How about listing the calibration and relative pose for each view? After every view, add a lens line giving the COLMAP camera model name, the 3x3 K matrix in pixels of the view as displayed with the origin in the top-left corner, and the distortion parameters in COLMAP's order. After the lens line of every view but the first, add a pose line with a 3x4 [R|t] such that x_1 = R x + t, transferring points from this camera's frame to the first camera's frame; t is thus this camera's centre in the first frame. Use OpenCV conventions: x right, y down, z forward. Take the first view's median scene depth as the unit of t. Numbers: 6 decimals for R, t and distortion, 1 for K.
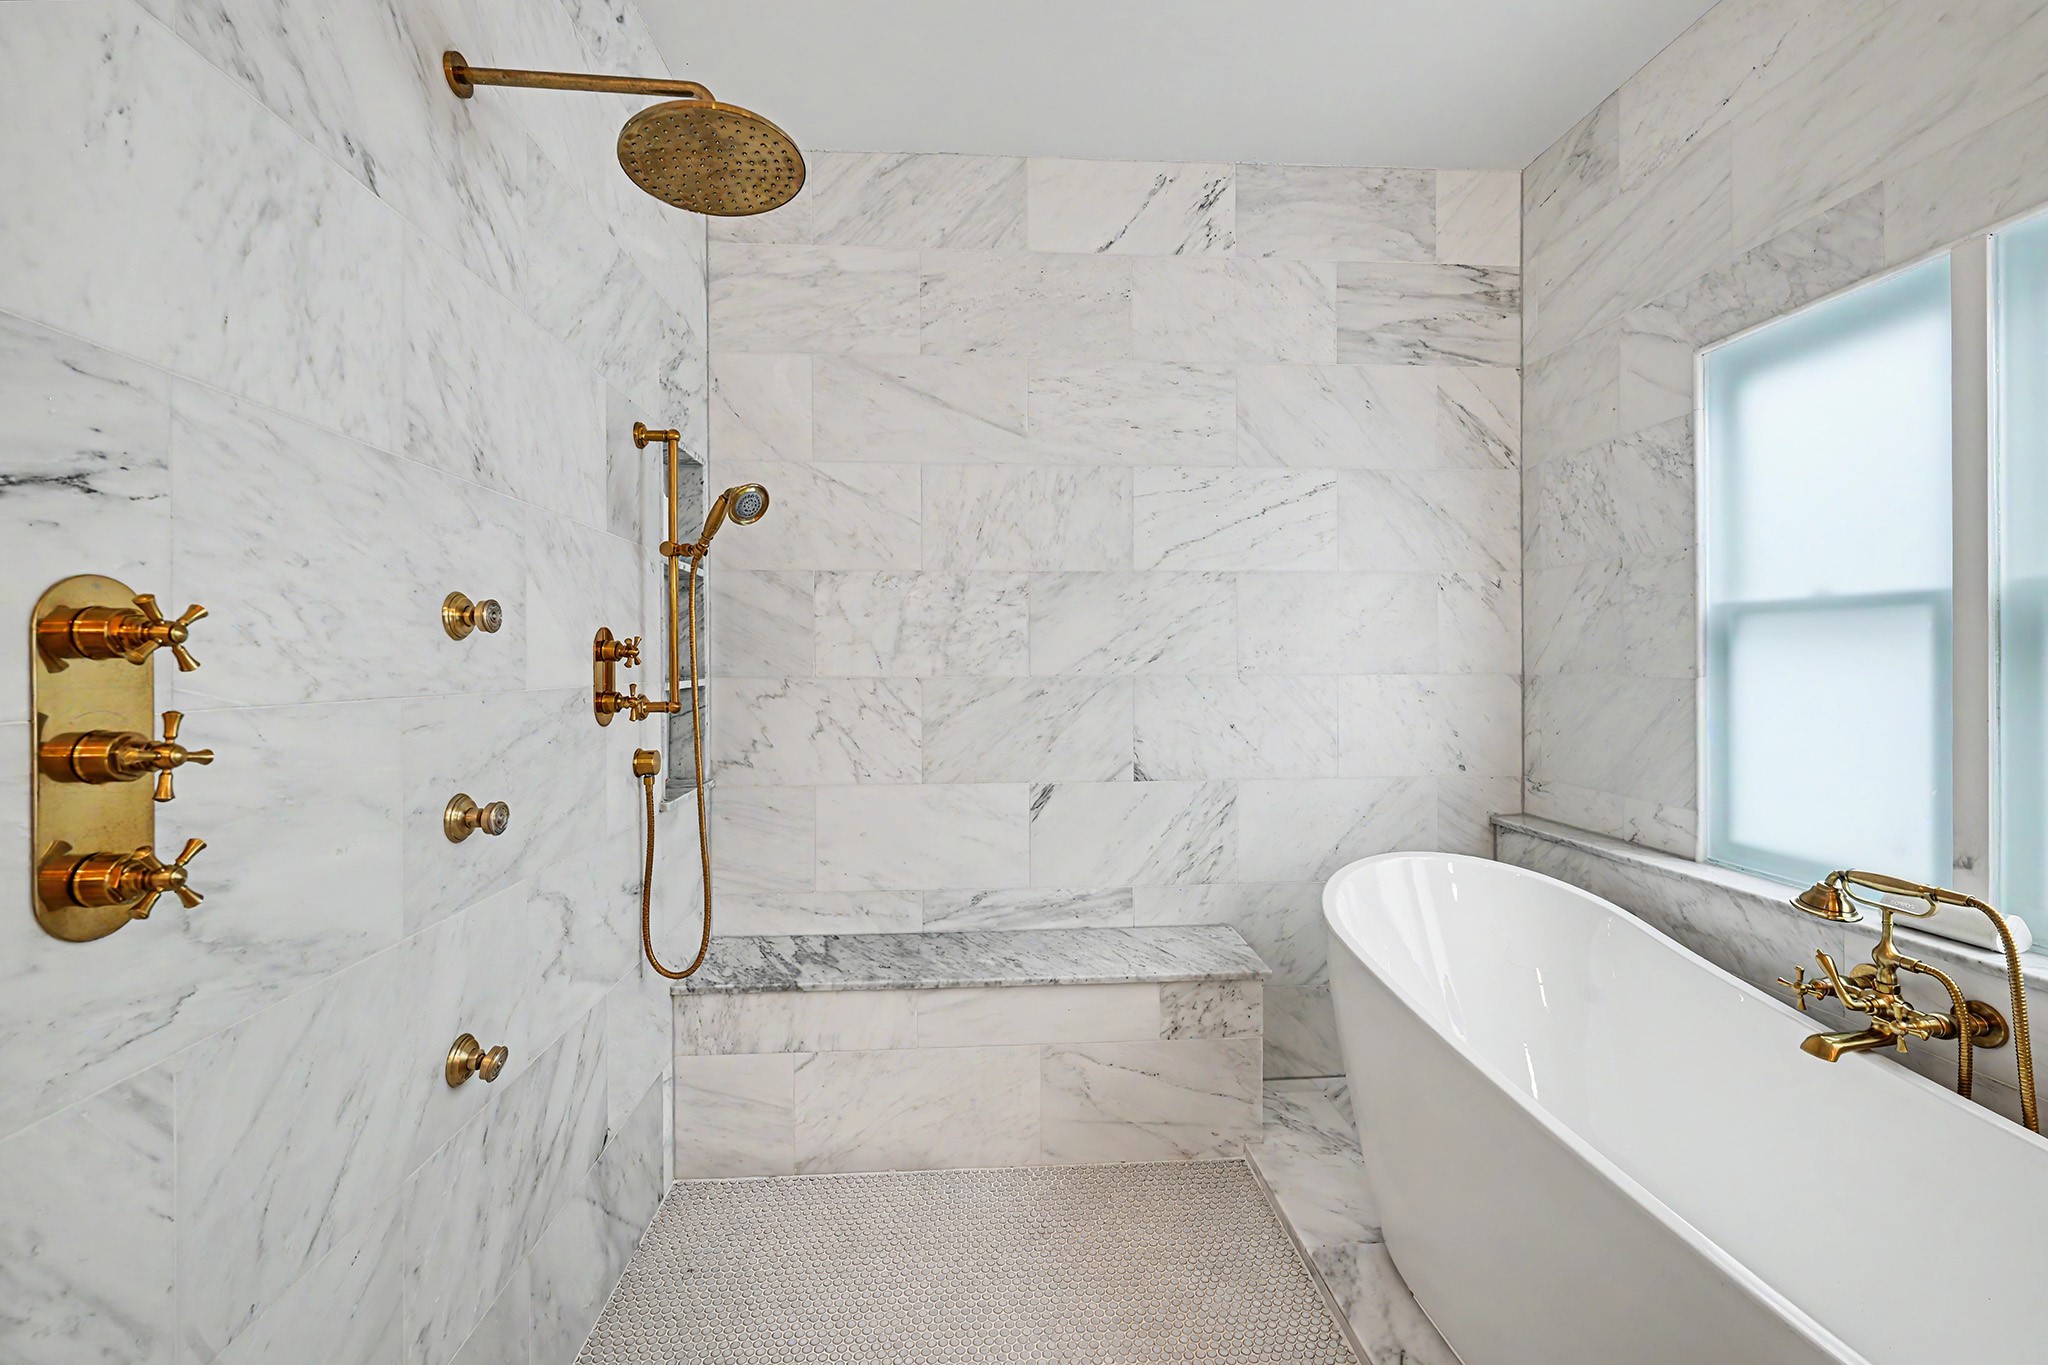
lens RADIAL K [[832.9, 0, 1015.0], [0, 832.9, 662.2], [0, 0, 1]] dist [-0.001343, 0.000037]
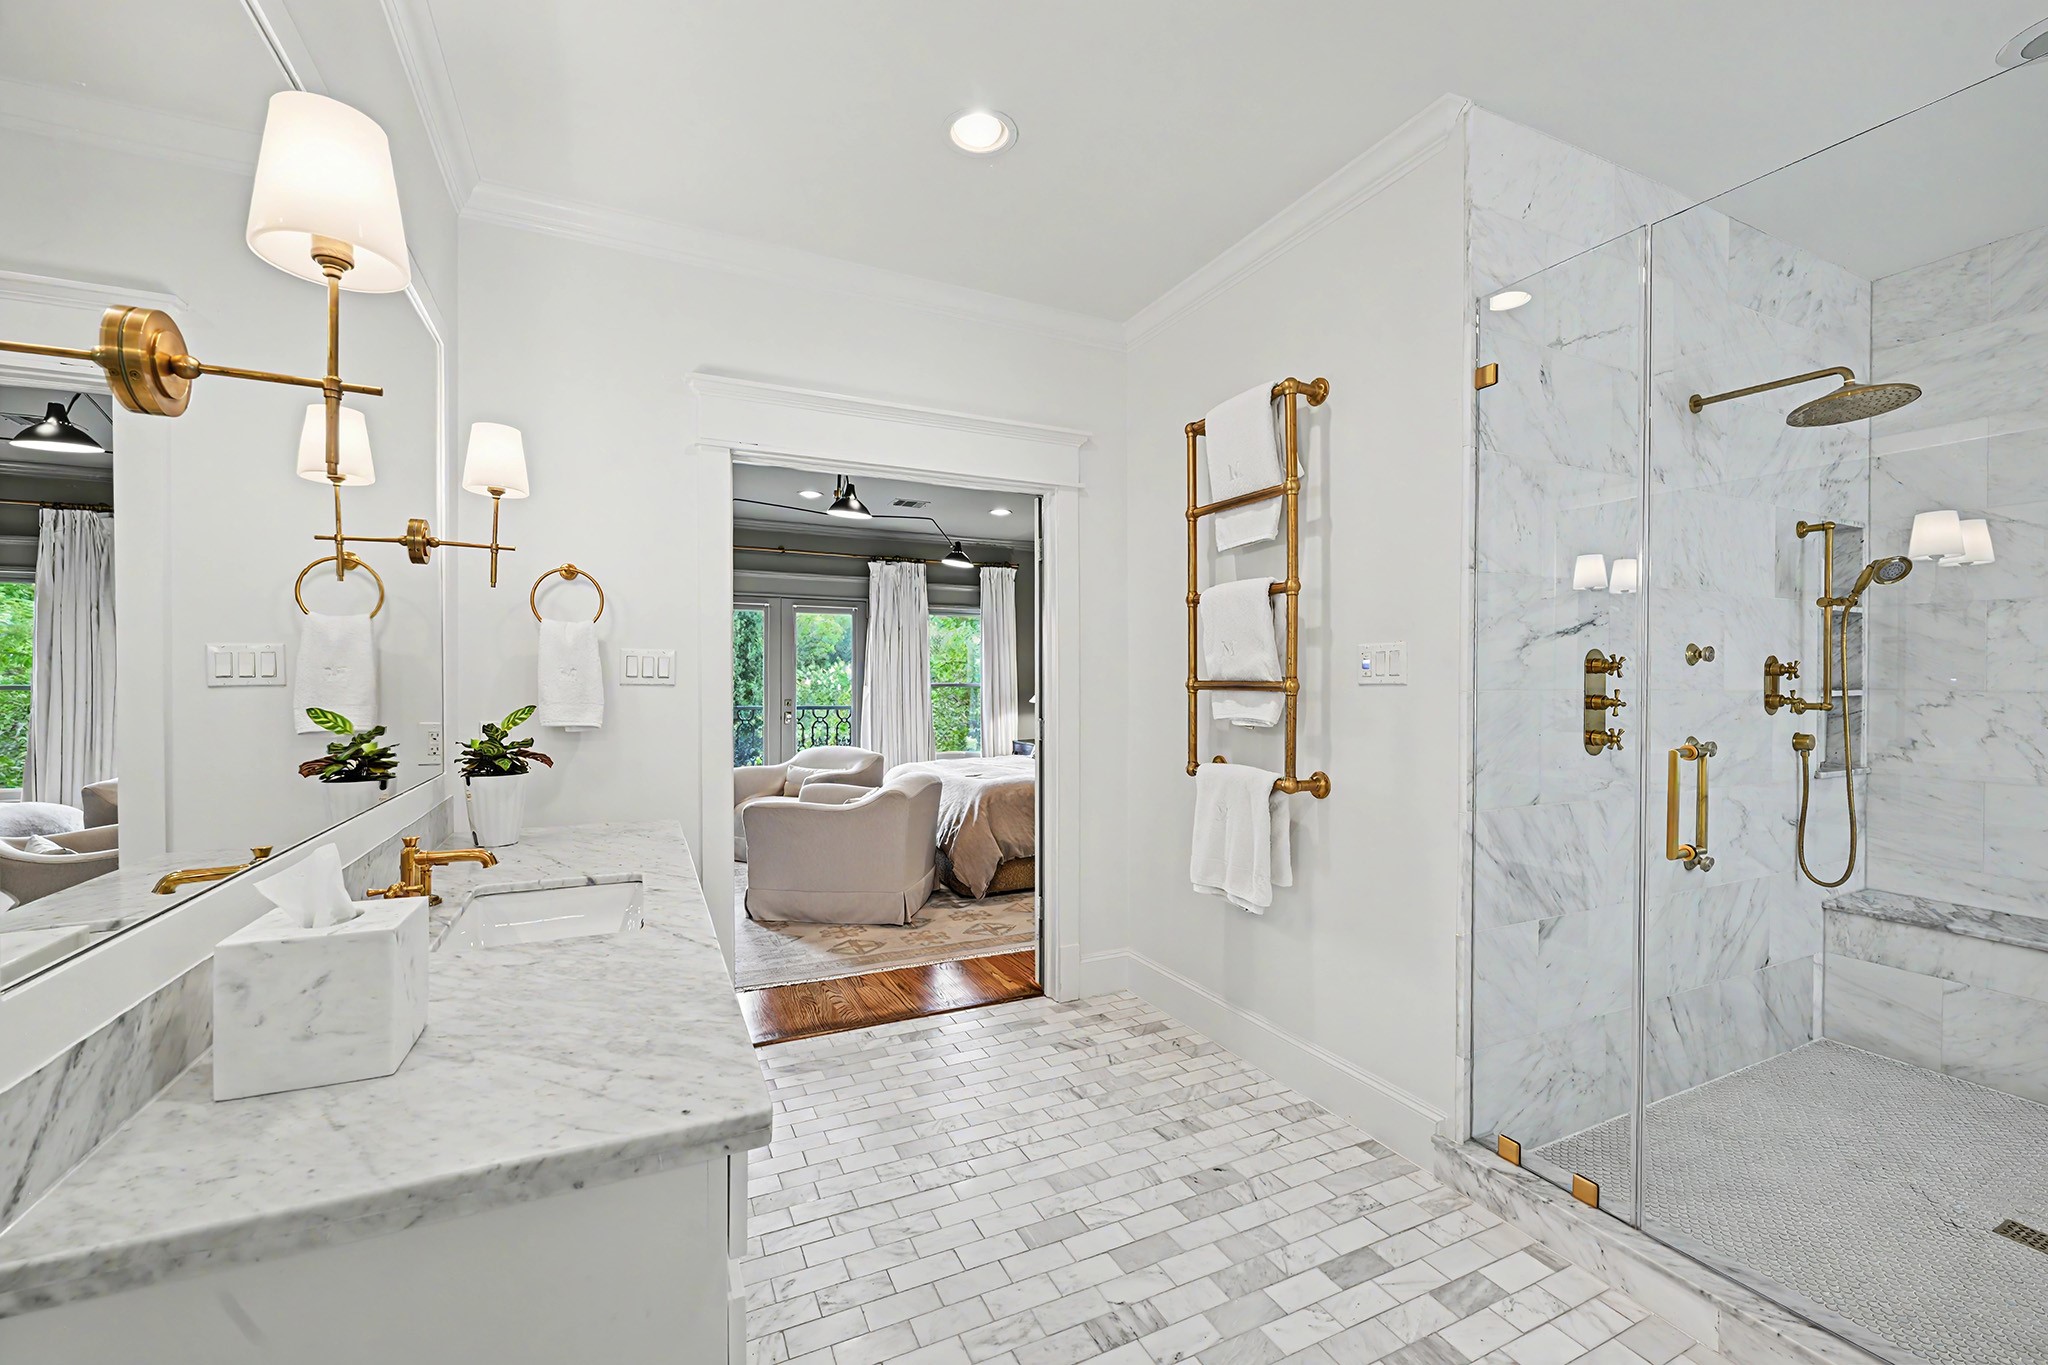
lens RADIAL K [[827.3, 0, 1018.9], [0, 827.3, 688.4], [0, 0, 1]] dist [-0.000019, 0.000060]
pose [[0.373546, 0.014199, -0.927503, 0.433401], [-0.005815, 0.999899, 0.012965, 0.009669], [0.927593, 0.000551, 0.373591, -0.917371]]
